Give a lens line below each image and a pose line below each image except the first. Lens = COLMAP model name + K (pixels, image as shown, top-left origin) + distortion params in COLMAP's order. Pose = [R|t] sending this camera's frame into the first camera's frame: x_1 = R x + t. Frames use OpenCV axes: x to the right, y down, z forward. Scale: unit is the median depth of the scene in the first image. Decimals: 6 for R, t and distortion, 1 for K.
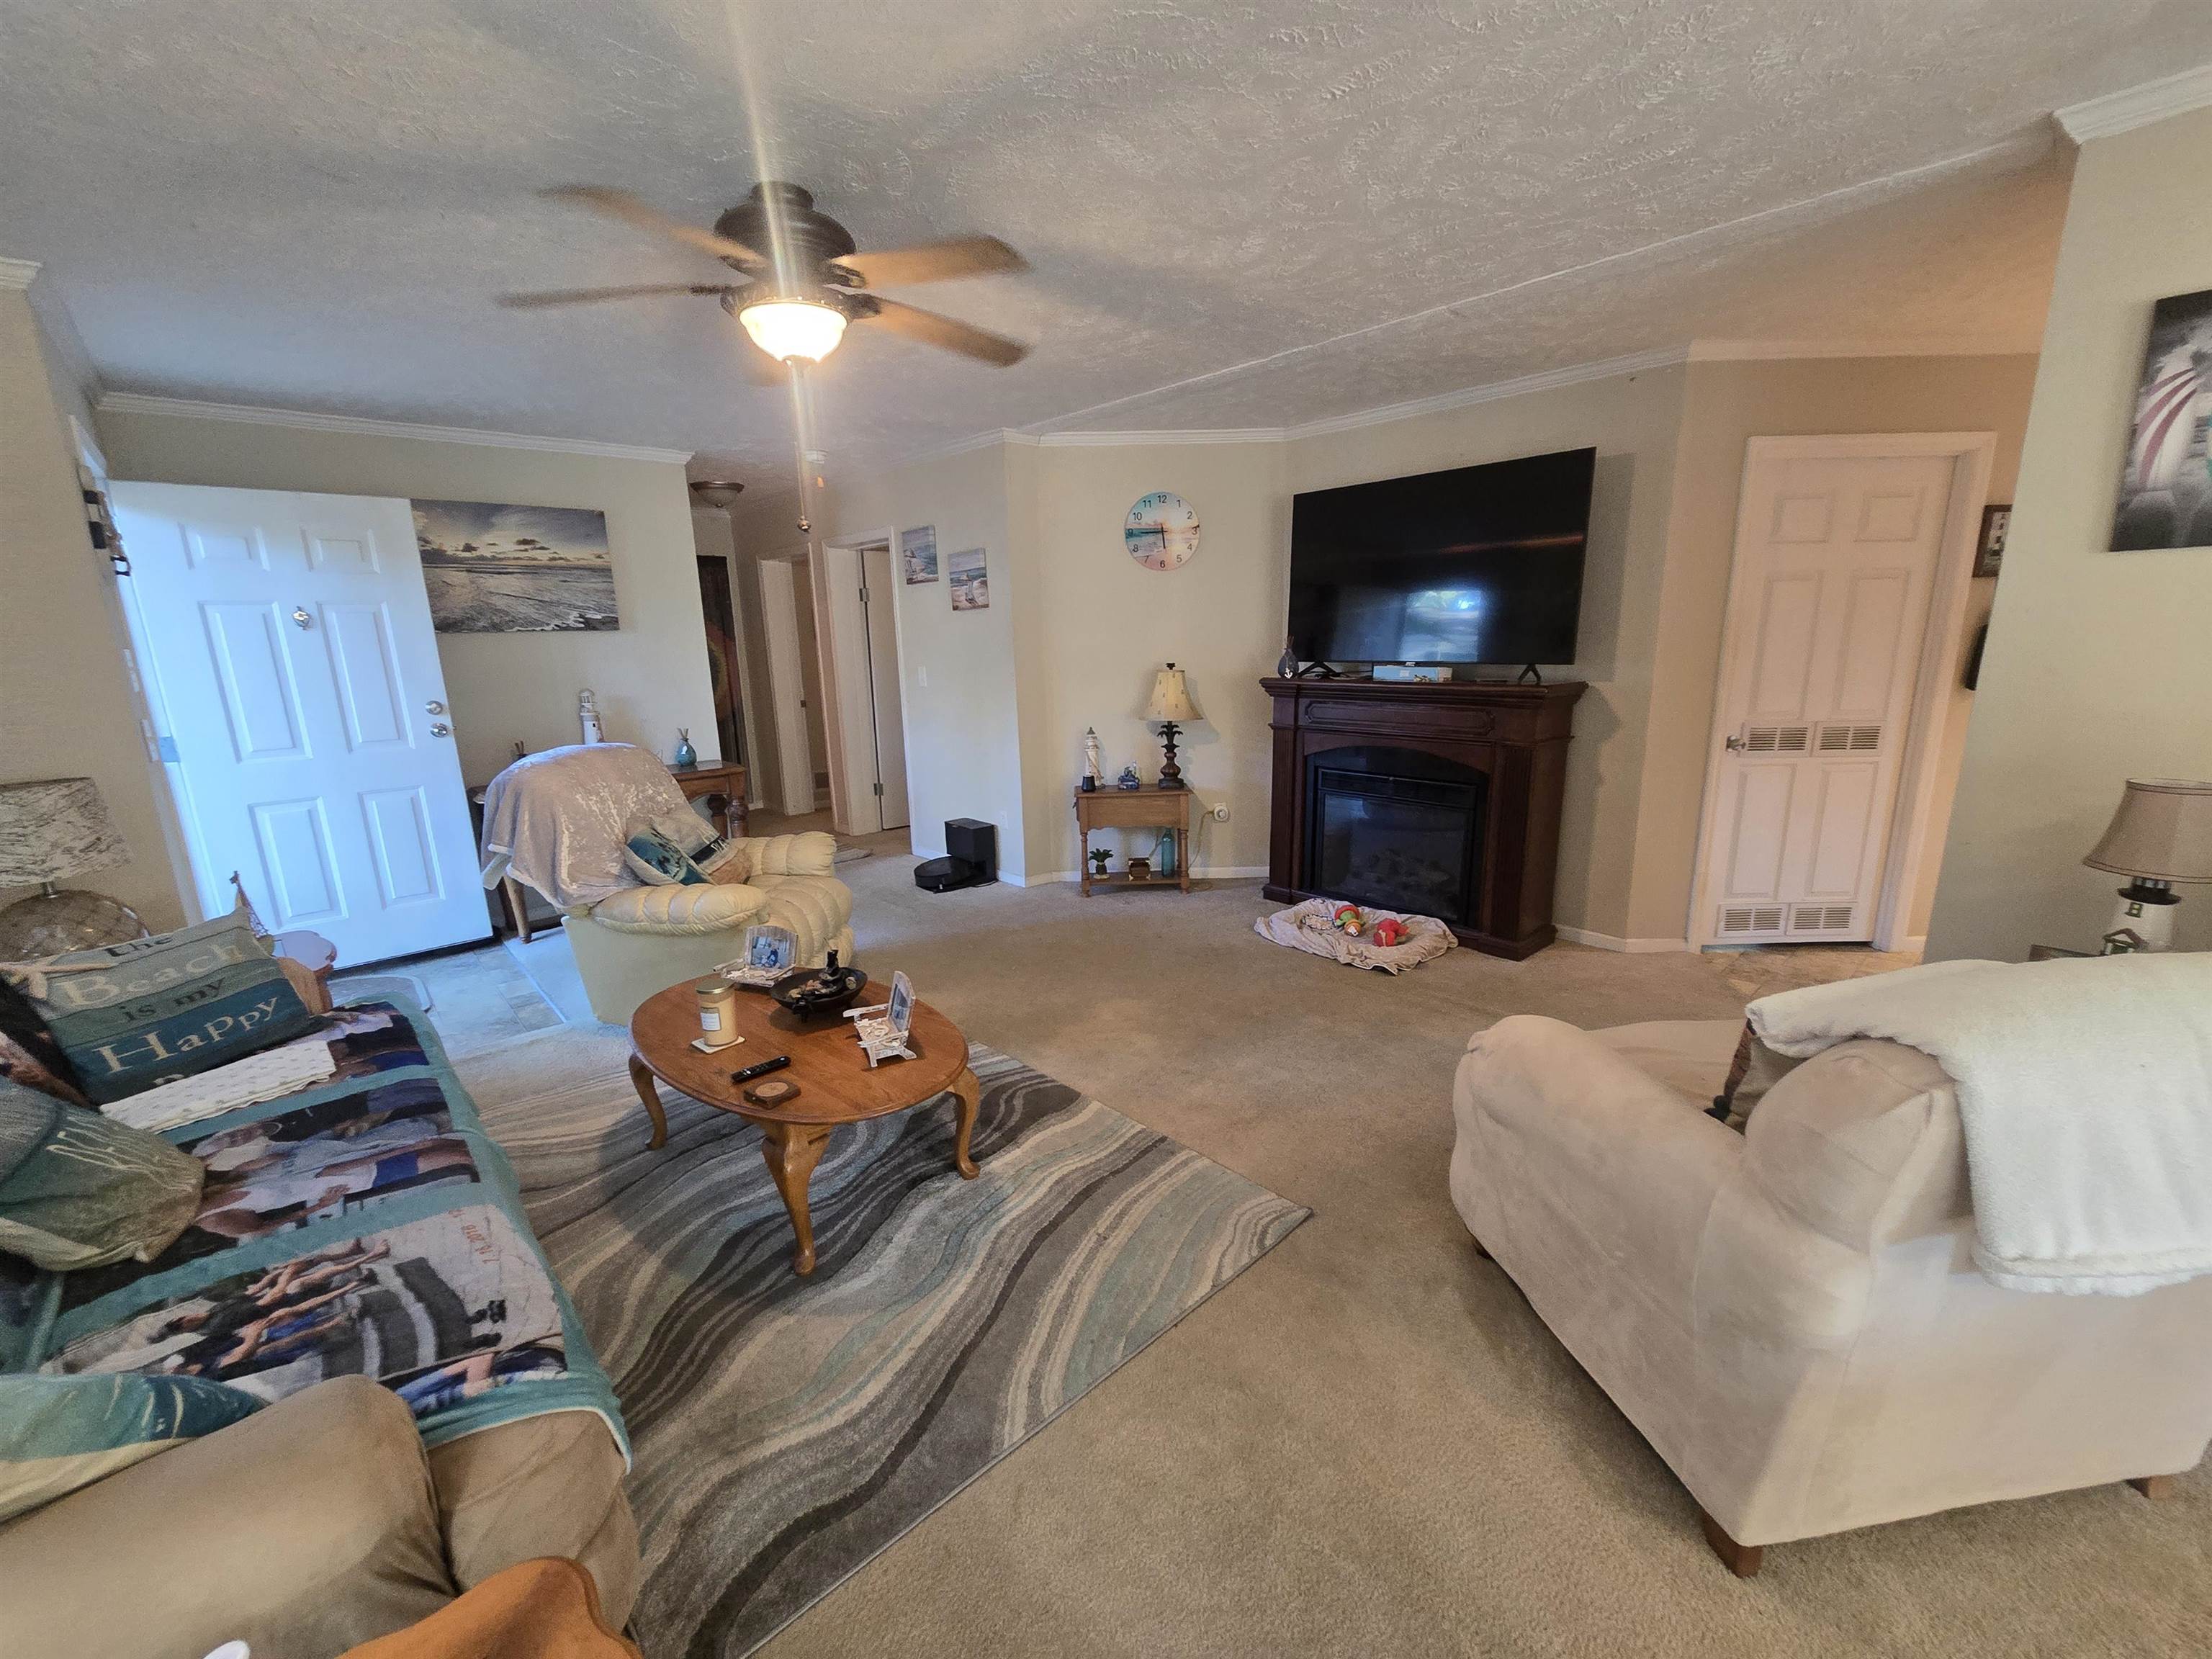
lens RADIAL K [[903.1, 0, 1101.1], [0, 903.1, 829.1], [0, 0, 1]] dist [0.002896, -0.000113]
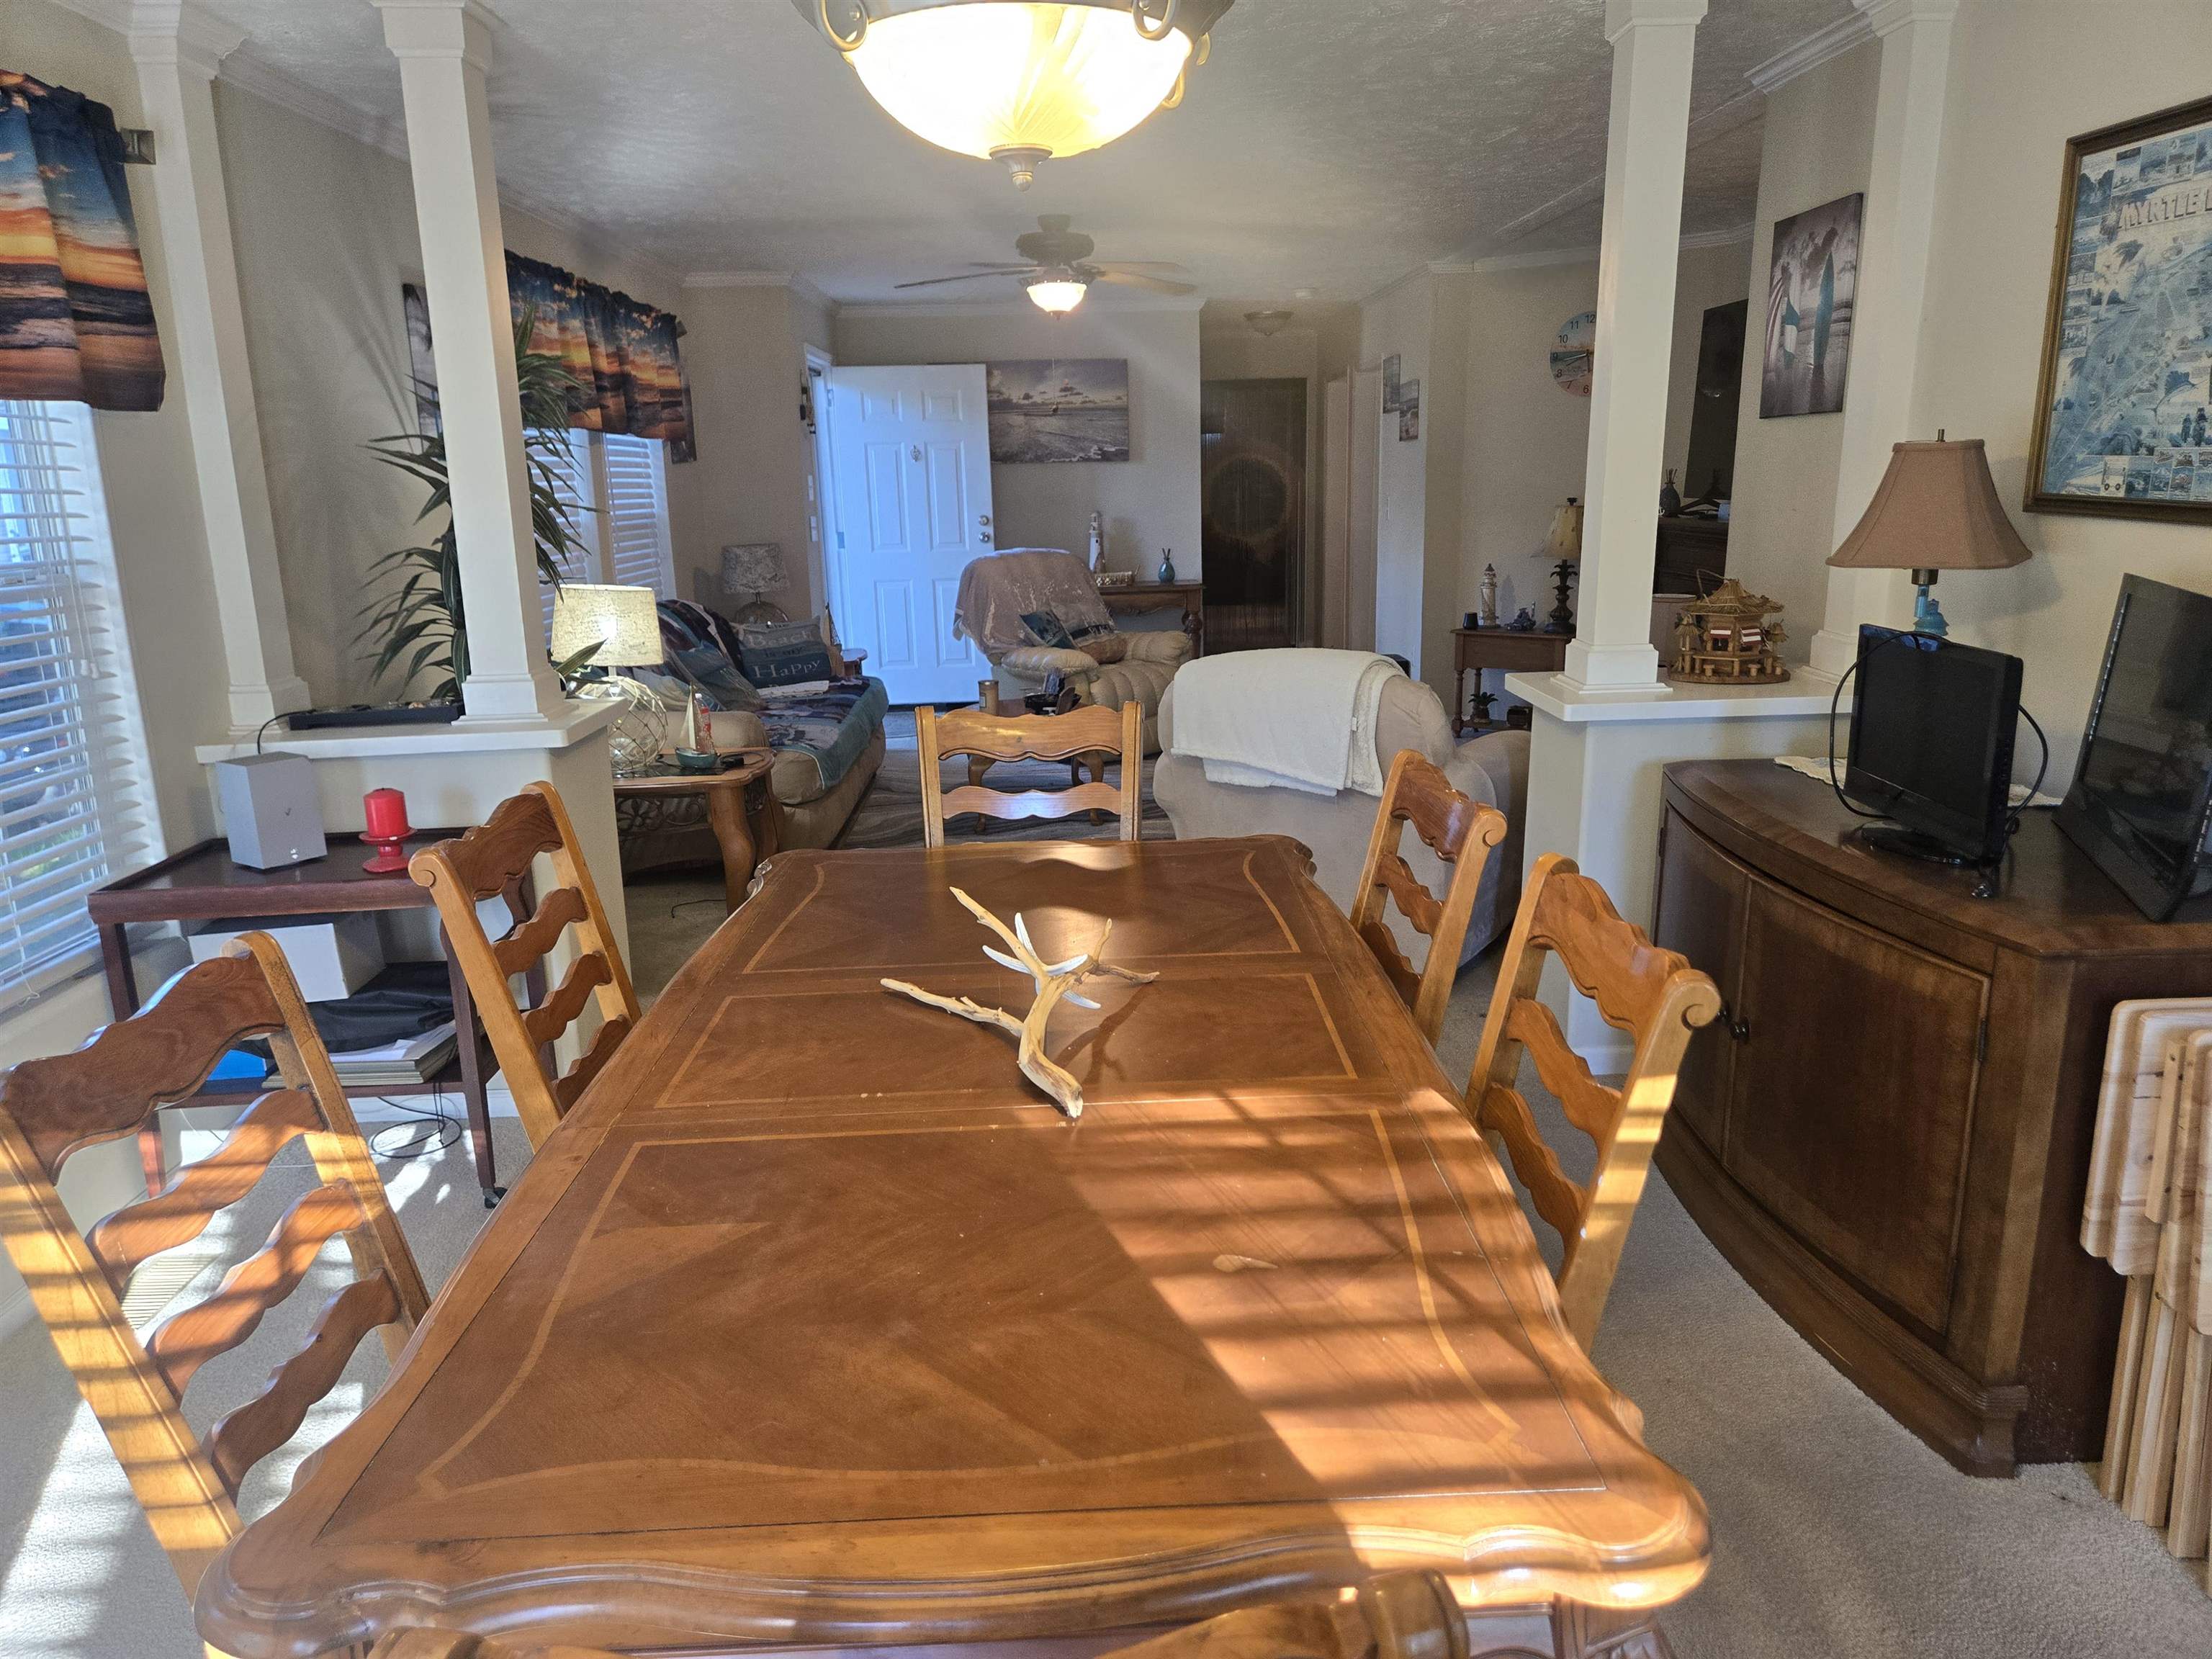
lens RADIAL K [[1483.3, 0, 1111.4], [0, 1483.3, 813.4], [0, 0, 1]] dist [0.010190, -0.009702]
pose [[0.753285, 0.154098, -0.639387, 0.787278], [-0.137059, 0.987601, 0.076547, 0.088880], [0.643255, 0.029972, 0.765065, -0.485692]]
